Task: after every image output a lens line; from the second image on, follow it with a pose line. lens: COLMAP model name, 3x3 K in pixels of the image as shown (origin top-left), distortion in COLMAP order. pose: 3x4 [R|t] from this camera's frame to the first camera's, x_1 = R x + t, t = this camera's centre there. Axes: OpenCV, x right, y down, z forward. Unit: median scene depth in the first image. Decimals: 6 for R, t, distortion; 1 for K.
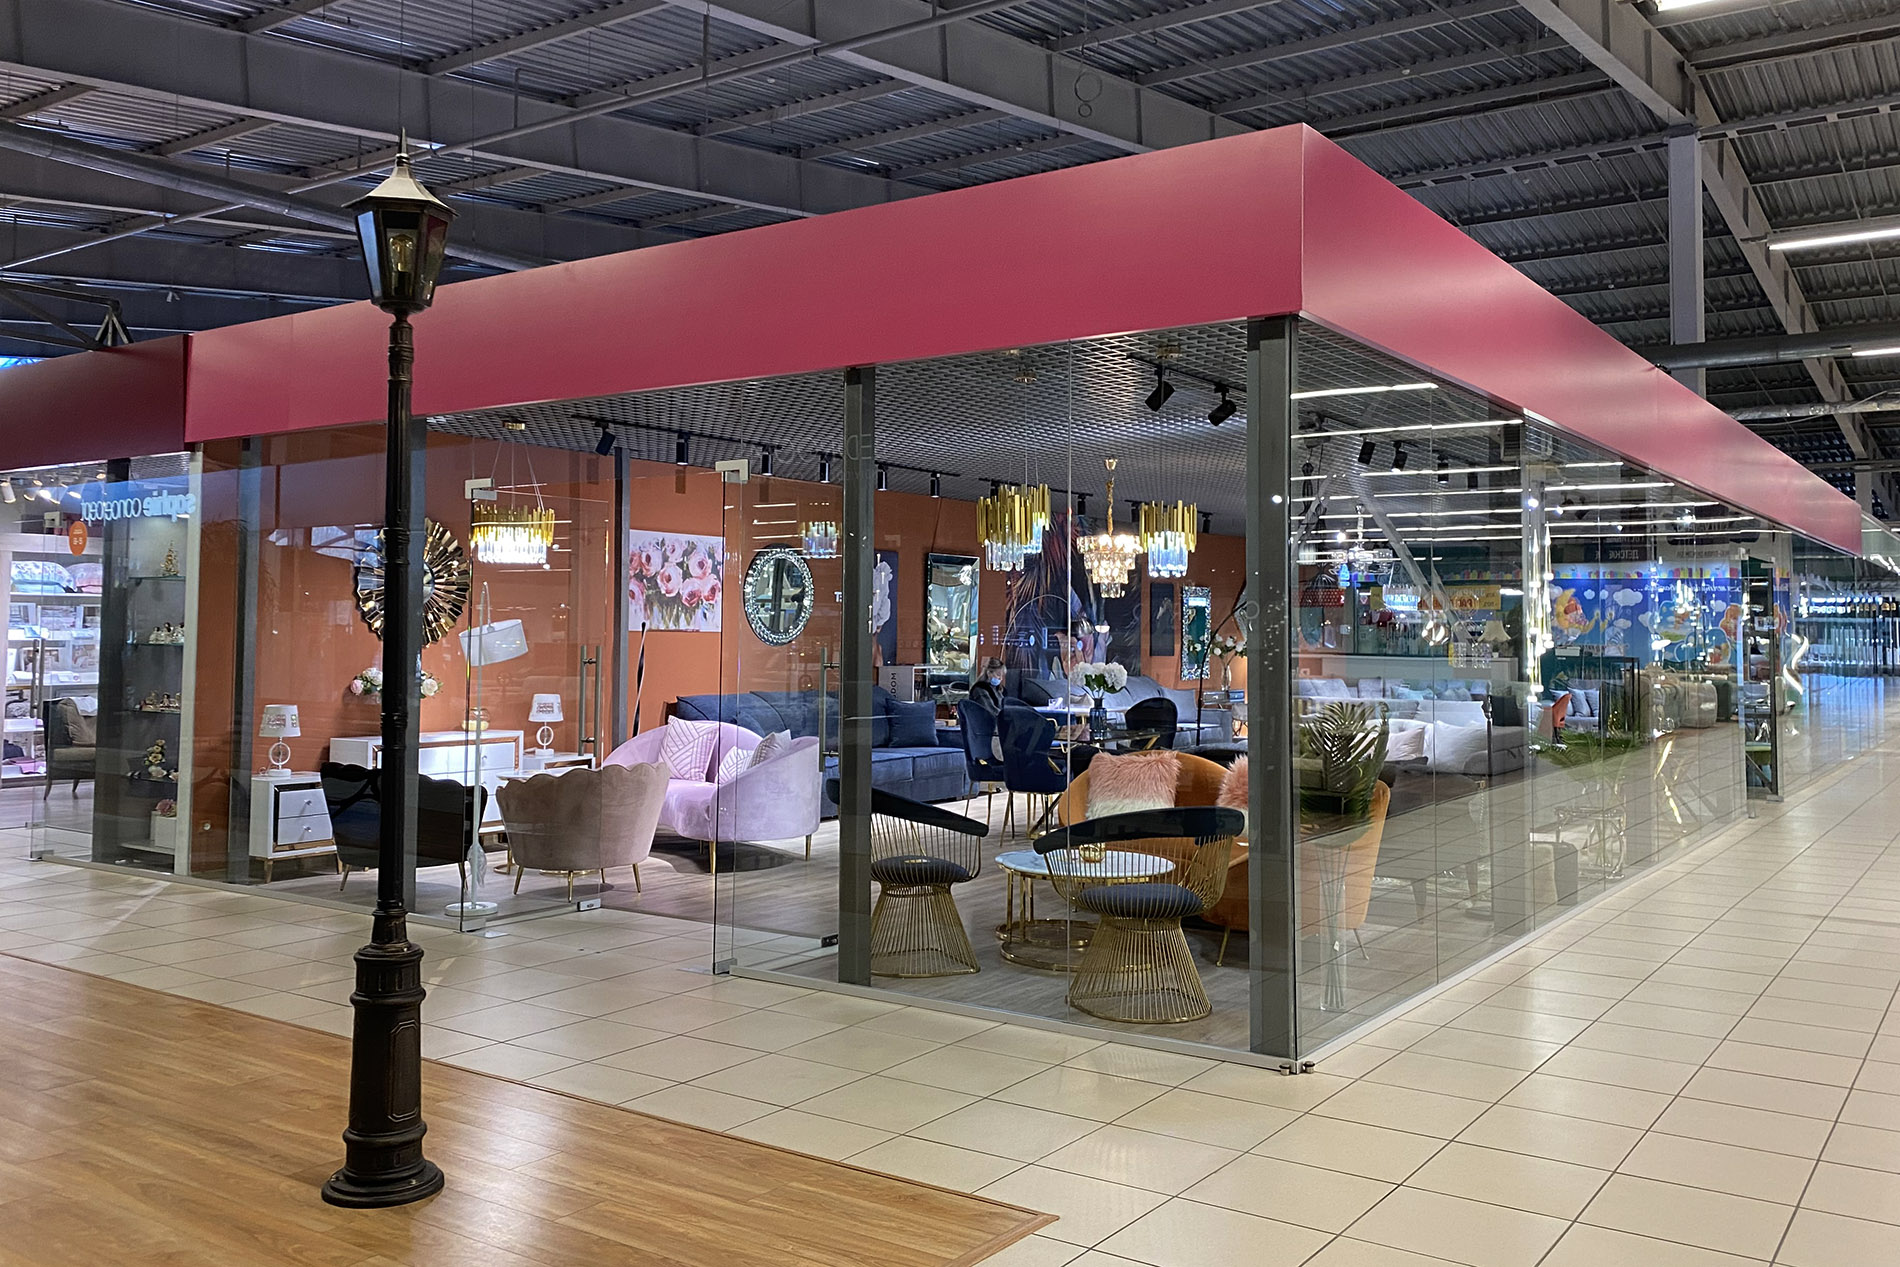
lens RADIAL K [[1582.0, 0, 950.0], [0, 1582.0, 633.5], [0, 0, 1]] dist [-0.036035, -0.006544]
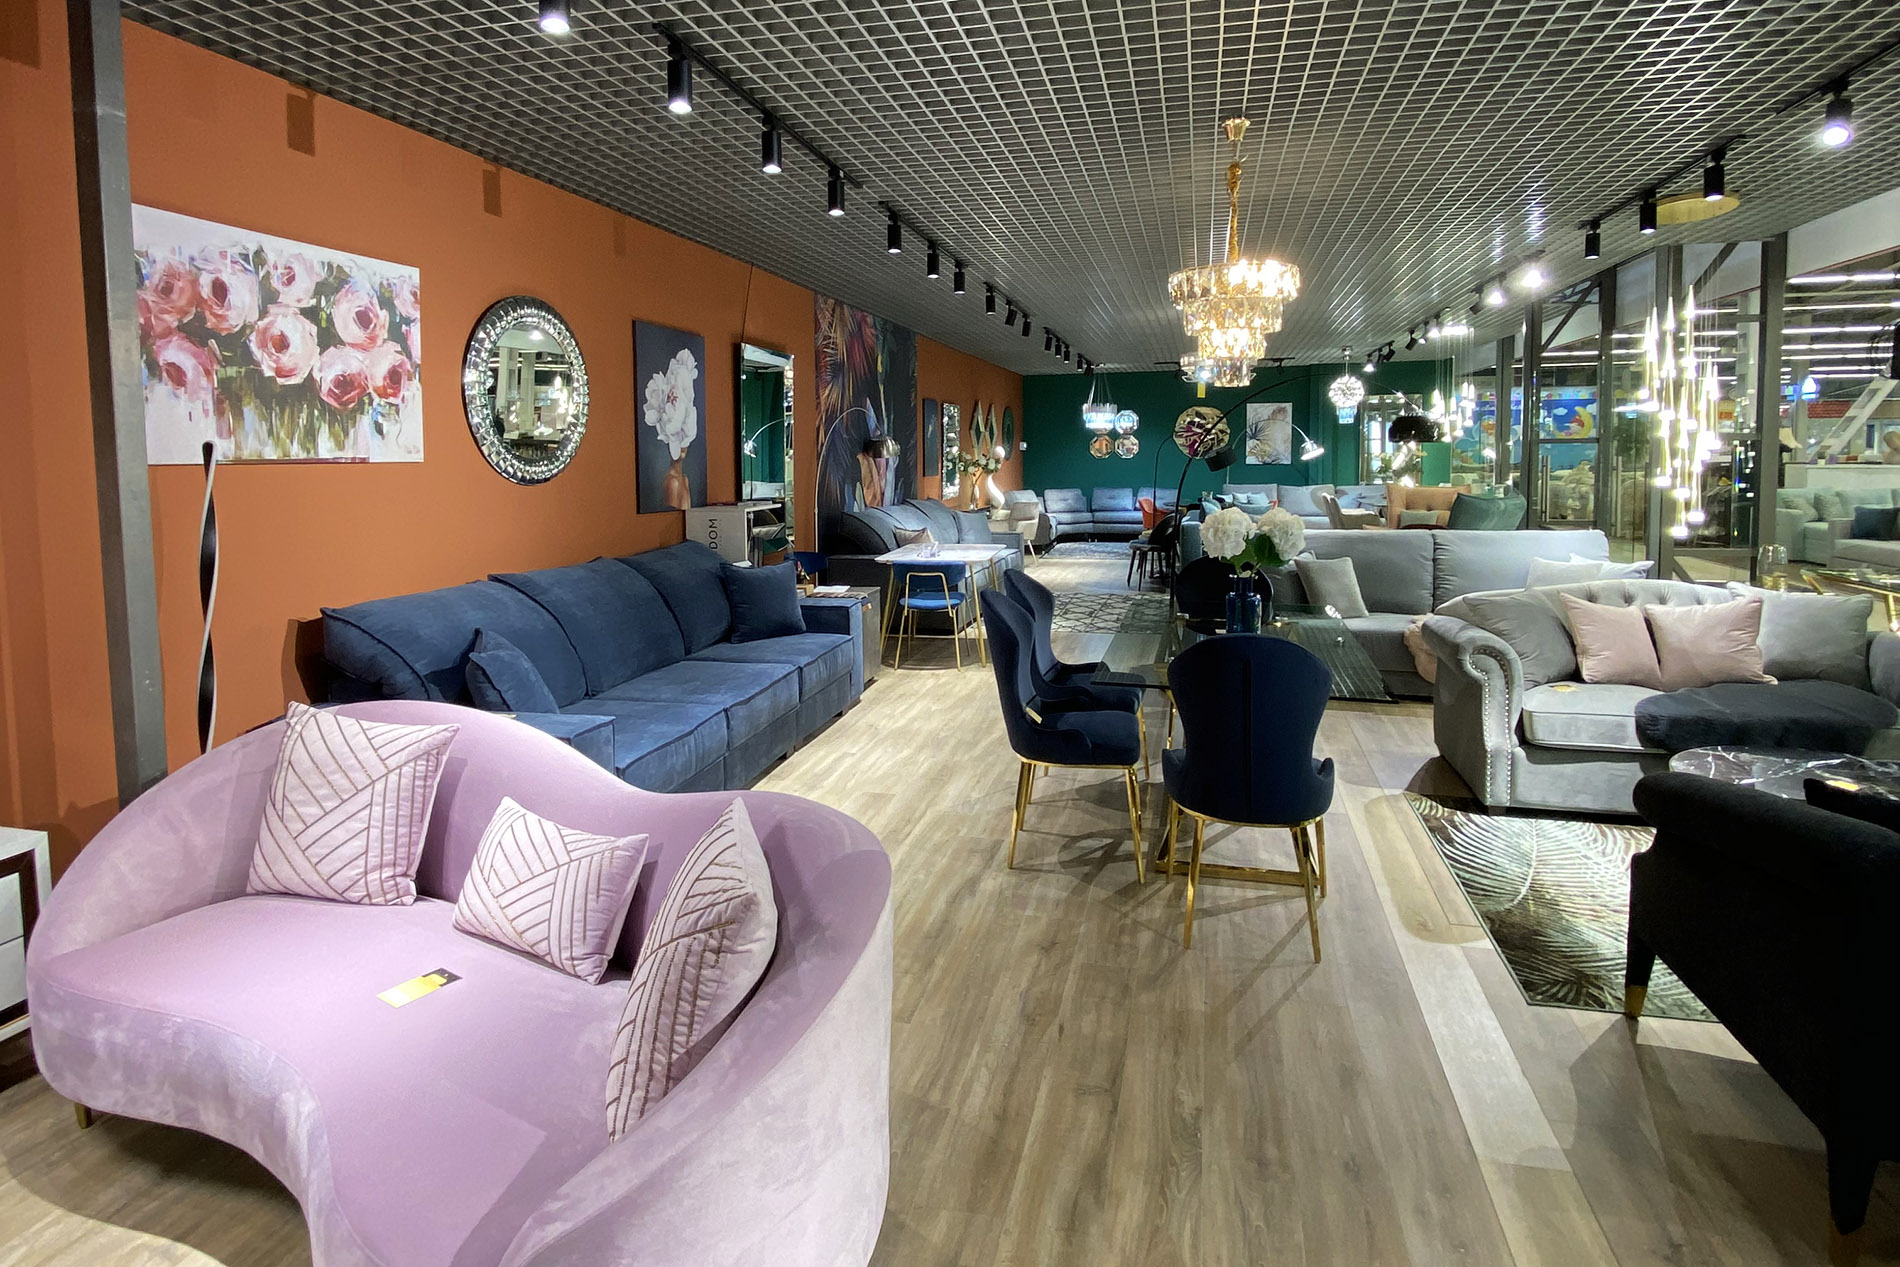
lens RADIAL K [[1007.5, 0, 991.3], [0, 1007.5, 531.4], [0, 0, 1]] dist [-0.000383, -0.025560]
pose [[0.919514, -0.046808, 0.390260, -0.107212], [0.017750, 0.996816, 0.077737, -0.000701], [-0.392657, -0.064553, 0.917417, 0.662576]]
